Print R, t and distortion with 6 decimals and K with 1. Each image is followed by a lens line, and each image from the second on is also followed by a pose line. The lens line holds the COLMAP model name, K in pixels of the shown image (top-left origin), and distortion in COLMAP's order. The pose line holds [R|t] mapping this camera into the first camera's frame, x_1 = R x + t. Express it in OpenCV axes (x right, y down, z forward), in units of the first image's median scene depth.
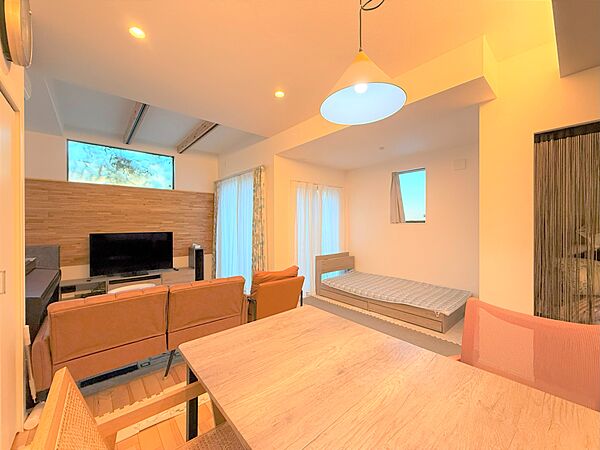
lens RADIAL K [[240.0, 0, 298.1], [0, 240.0, 225.1], [0, 0, 1]] dist [-0.003358, 0.000386]
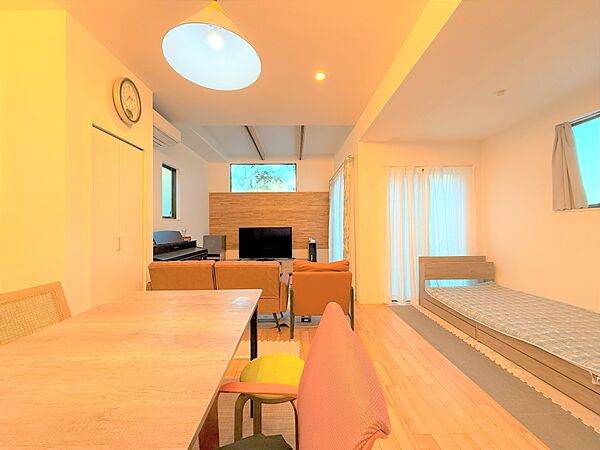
lens RADIAL K [[240.0, 0, 301.2], [0, 240.0, 222.8], [0, 0, 1]] dist [-0.003358, 0.000386]
pose [[0.765976, -0.015965, -0.642671, 0.278090], [0.003229, 0.999775, -0.020987, 0.032301], [0.642861, 0.014000, 0.765855, 0.133712]]
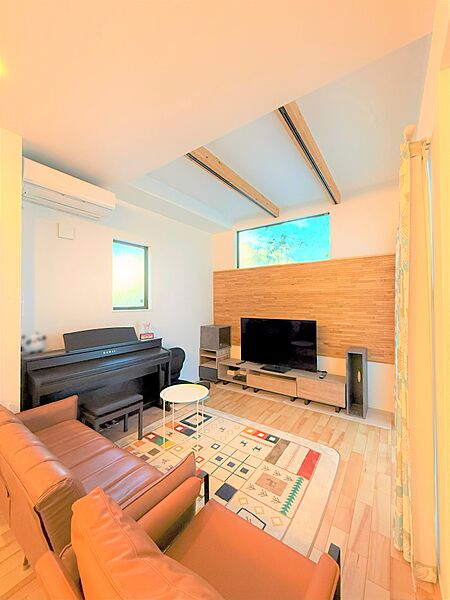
lens RADIAL K [[240.0, 0, 224.0], [0, 240.0, 302.6], [0, 0, 1]] dist [-0.003358, 0.000386]
pose [[0.256138, 0.000169, -0.966640, 0.083772], [-0.001208, 0.999999, -0.000146, -0.024853], [0.966639, 0.001205, 0.256138, 0.581347]]
